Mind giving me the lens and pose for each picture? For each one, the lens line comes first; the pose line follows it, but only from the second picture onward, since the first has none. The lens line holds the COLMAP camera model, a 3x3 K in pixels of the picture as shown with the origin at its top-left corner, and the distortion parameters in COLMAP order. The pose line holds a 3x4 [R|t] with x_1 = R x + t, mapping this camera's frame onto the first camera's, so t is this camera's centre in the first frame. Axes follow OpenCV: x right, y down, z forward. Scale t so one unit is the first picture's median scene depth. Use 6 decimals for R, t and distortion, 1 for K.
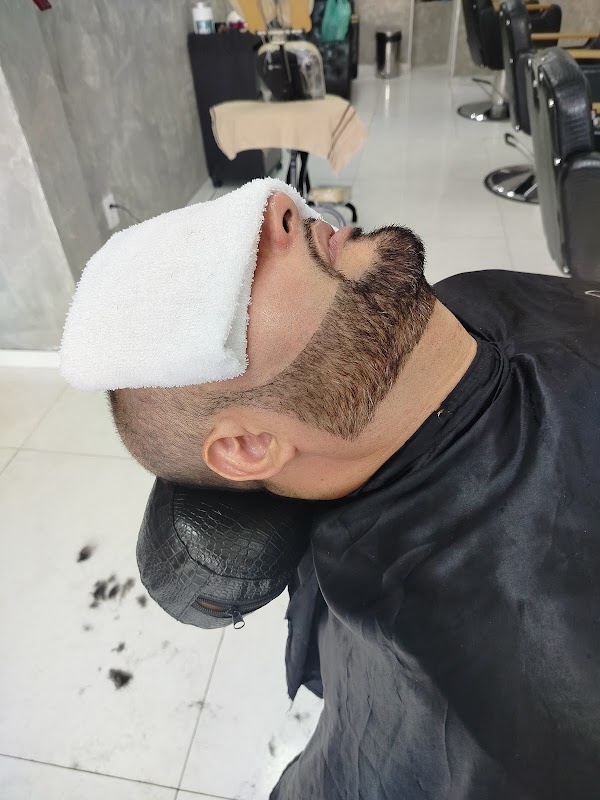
lens RADIAL K [[556.3, 0, 300.0], [0, 556.3, 400.0], [0, 0, 1]] dist [-0.004048, -0.004145]
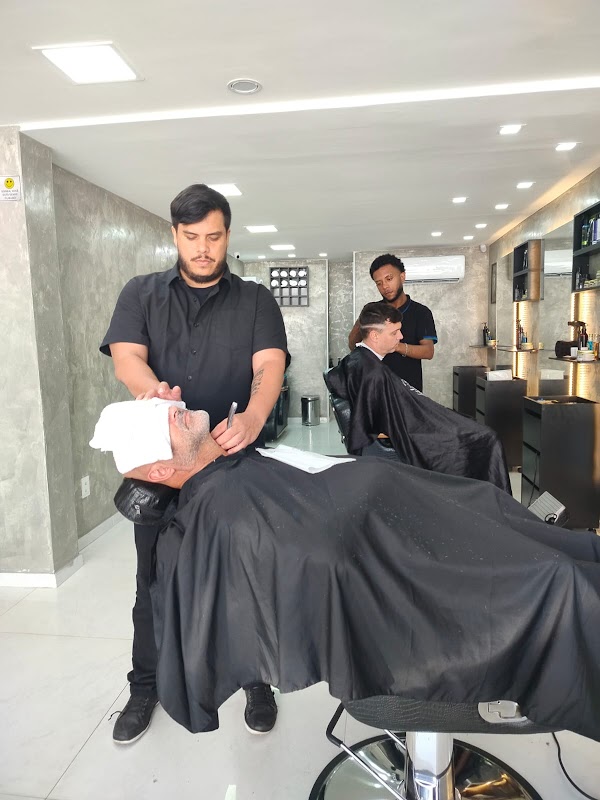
lens RADIAL K [[556.3, 0, 300.0], [0, 556.3, 400.0], [0, 0, 1]] dist [-0.004048, -0.004145]
pose [[0.999011, 0.020004, 0.039721, 0.170374], [0.005824, 0.826605, -0.562752, 0.318033], [-0.044091, 0.562427, 0.825671, -0.384666]]
